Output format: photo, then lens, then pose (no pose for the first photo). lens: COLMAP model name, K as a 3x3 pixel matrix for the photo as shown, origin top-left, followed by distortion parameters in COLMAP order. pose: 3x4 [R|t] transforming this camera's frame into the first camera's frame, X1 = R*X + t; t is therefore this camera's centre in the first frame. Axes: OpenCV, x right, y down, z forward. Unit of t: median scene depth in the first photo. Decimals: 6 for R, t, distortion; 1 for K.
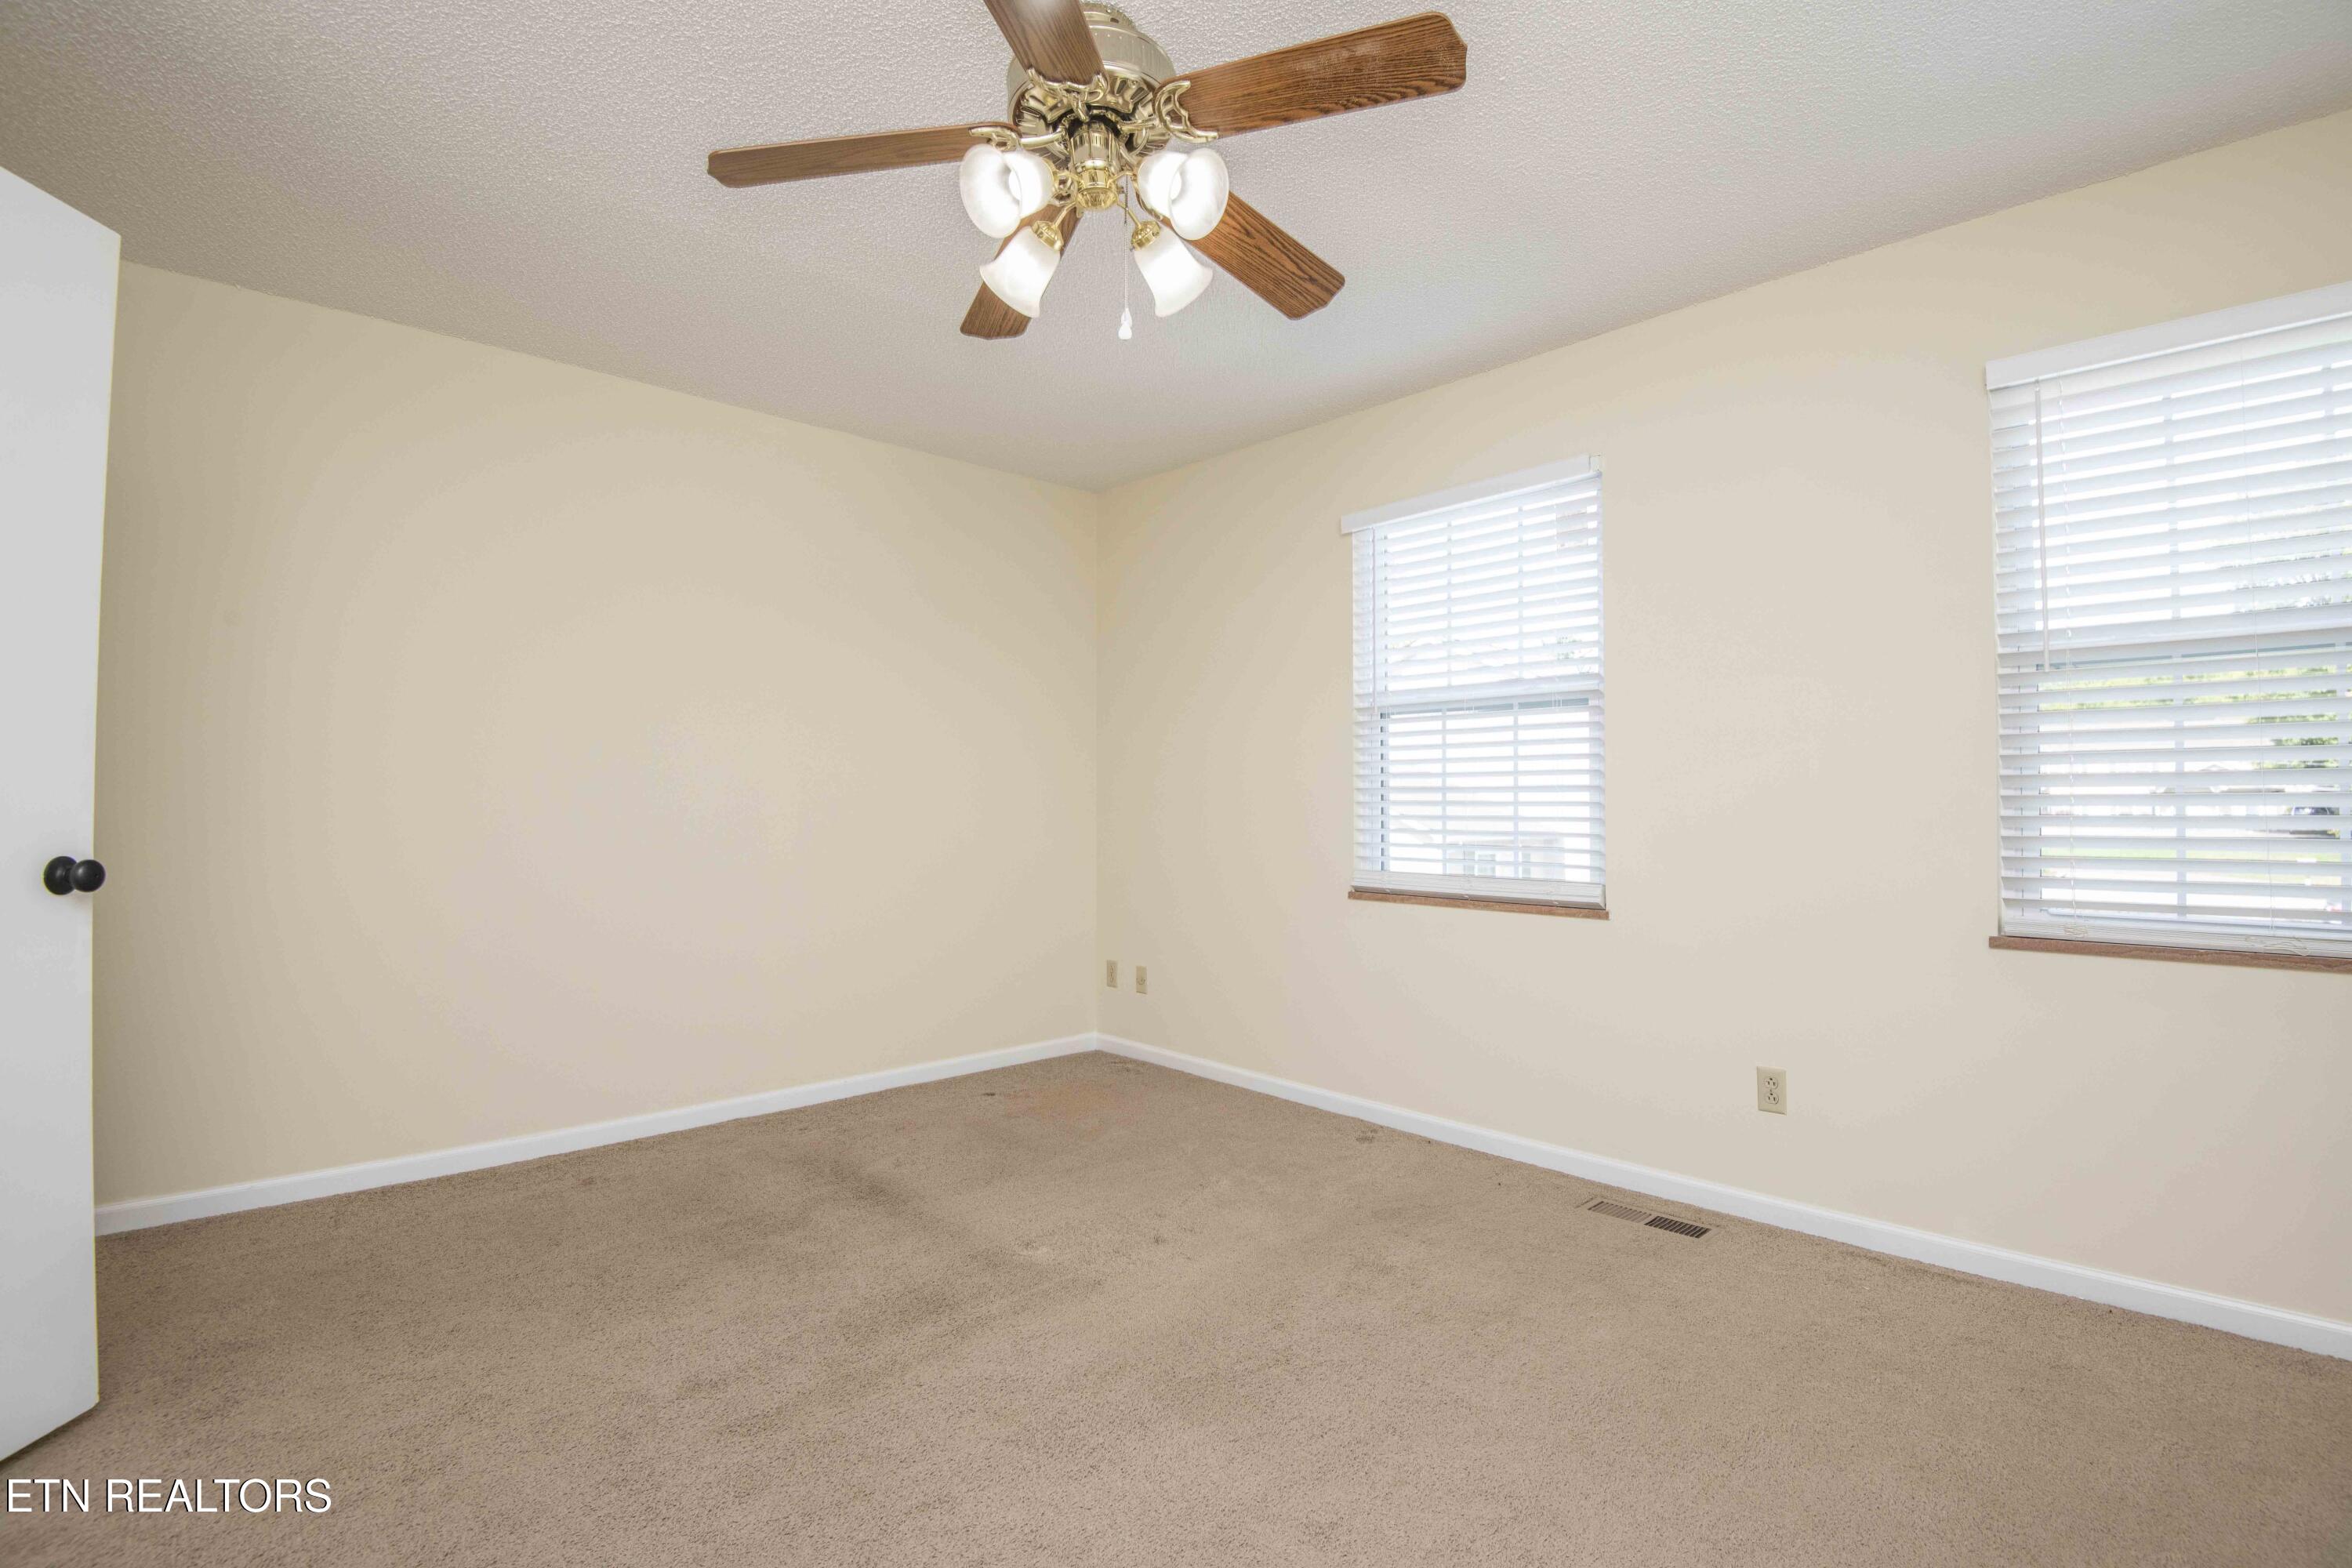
lens RADIAL K [[1091.1, 0, 1182.6], [0, 1091.1, 784.2], [0, 0, 1]] dist [-0.001643, -0.016886]
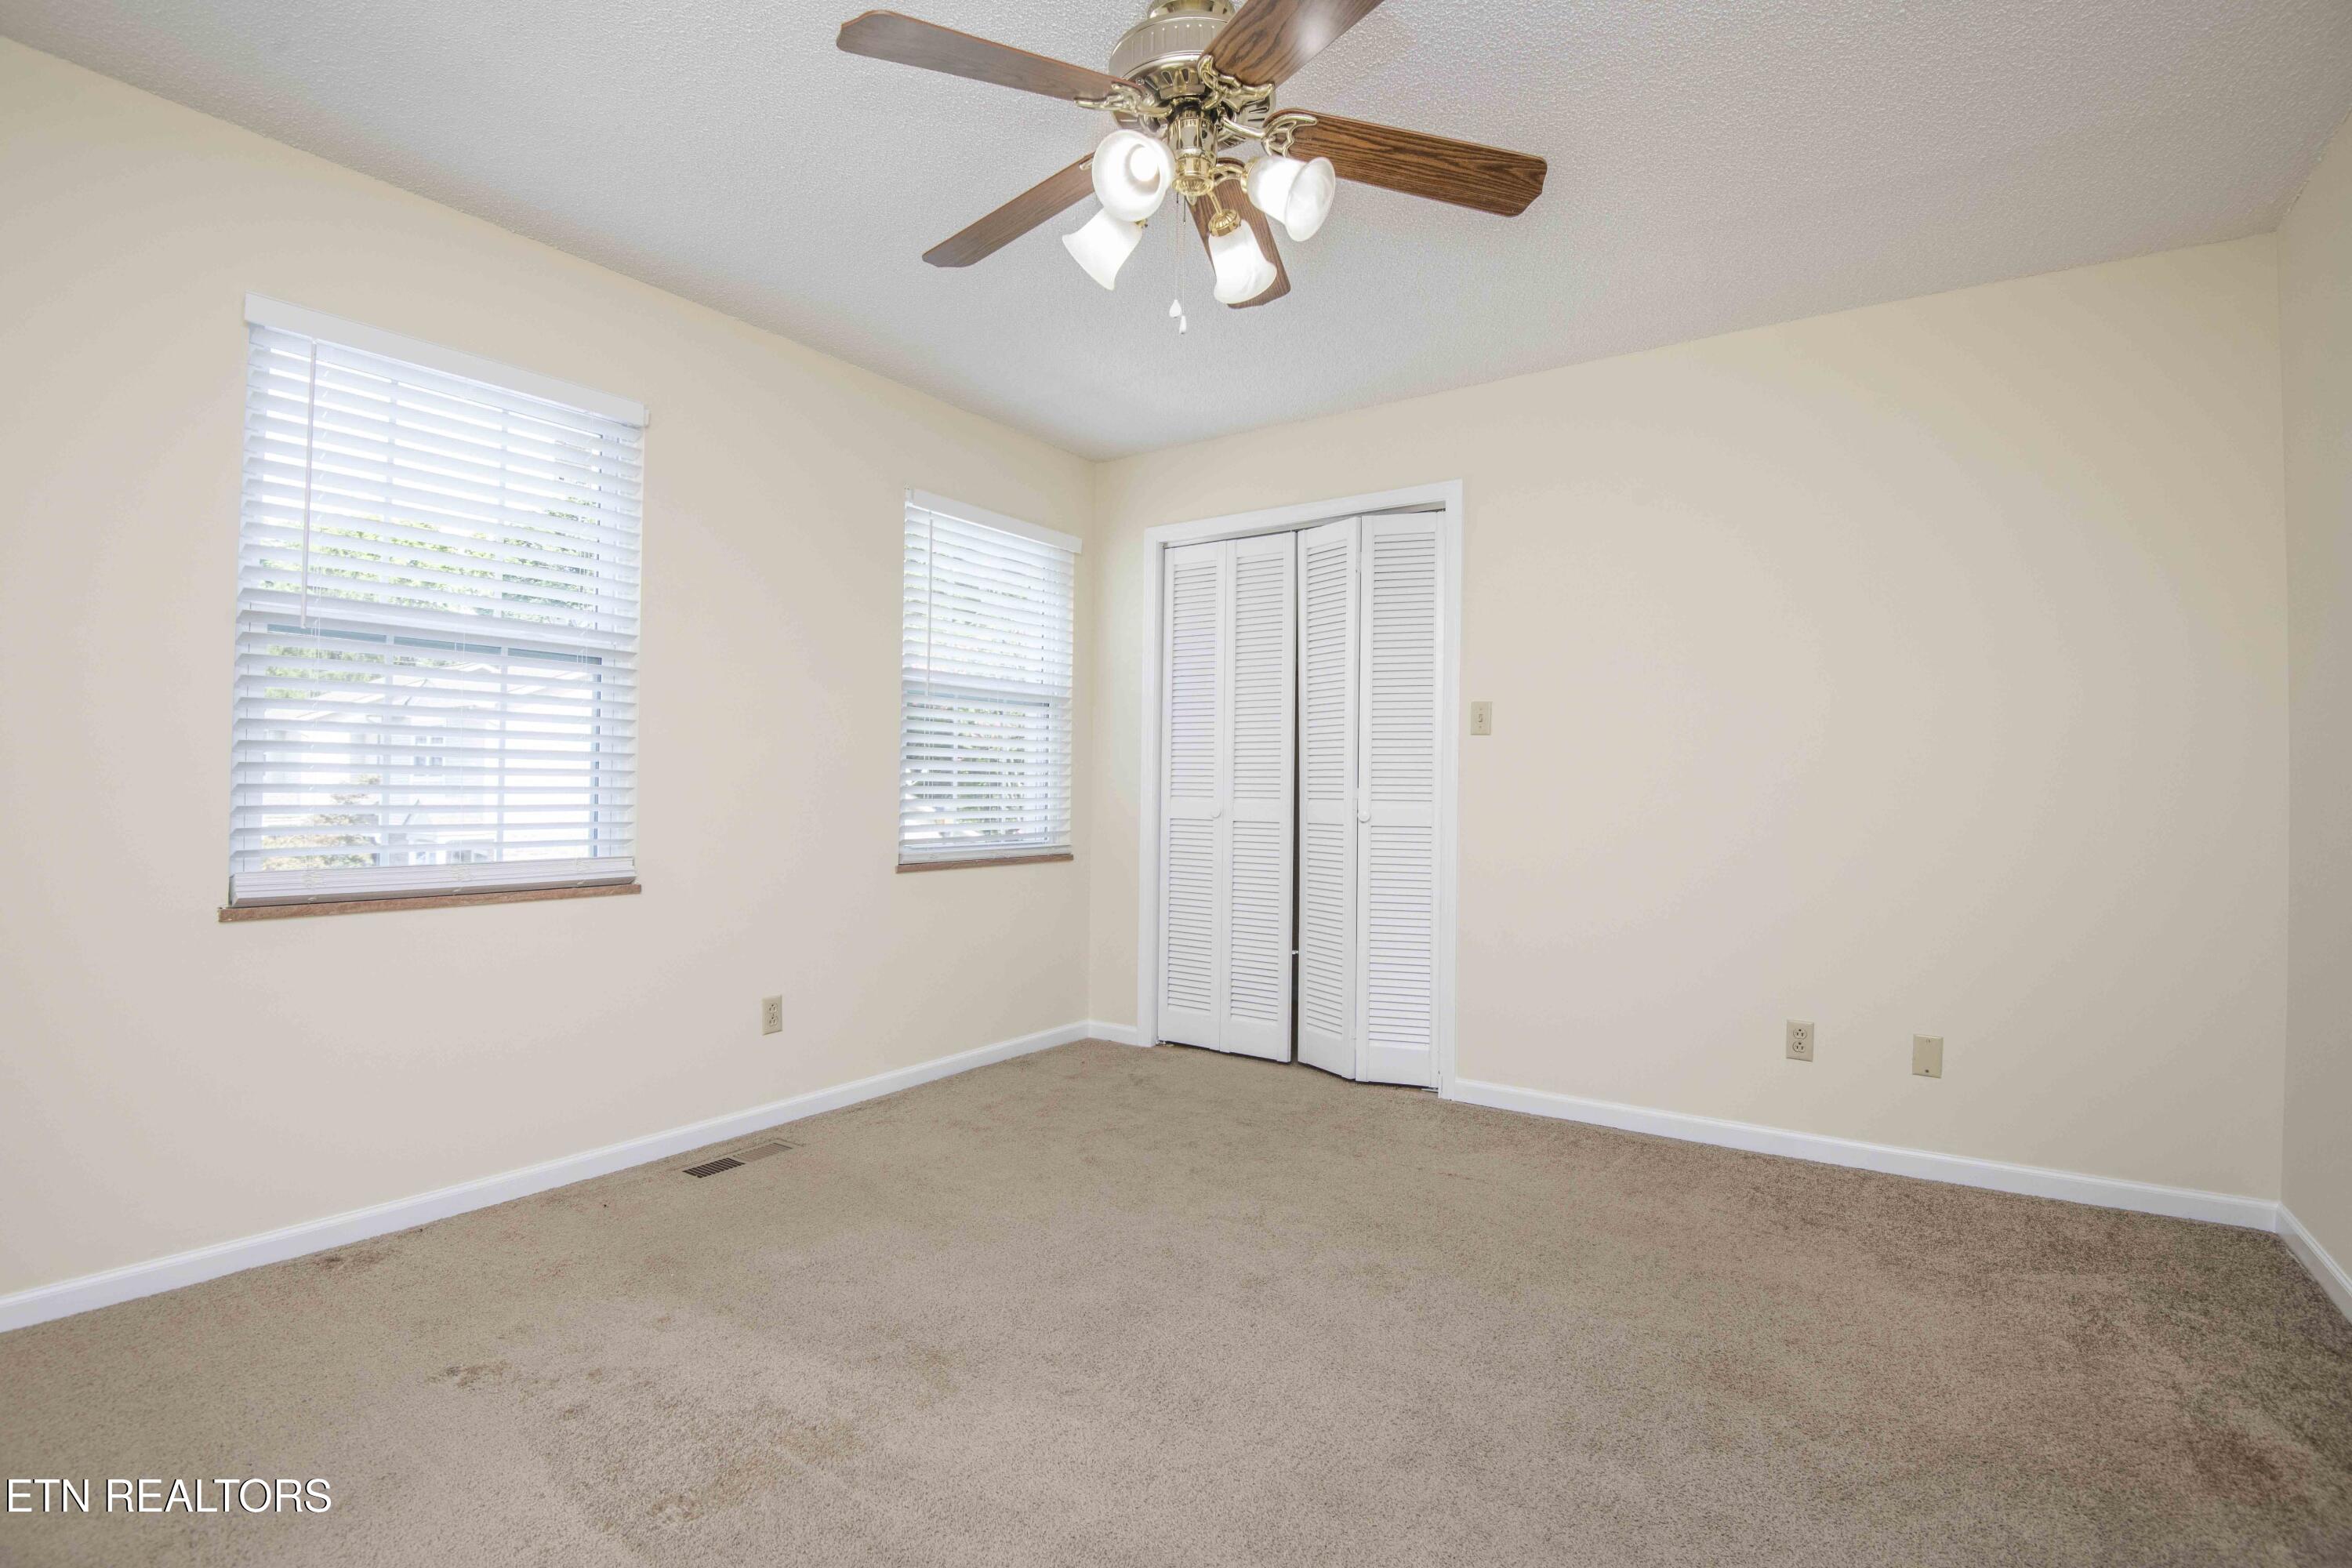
lens RADIAL K [[1091.1, 0, 1182.6], [0, 1091.1, 784.2], [0, 0, 1]] dist [-0.001643, -0.016886]
pose [[-0.197515, -0.004732, 0.980288, -0.641042], [-0.036107, 0.999345, -0.002451, 0.012286], [-0.979635, -0.035880, -0.197557, 0.710527]]
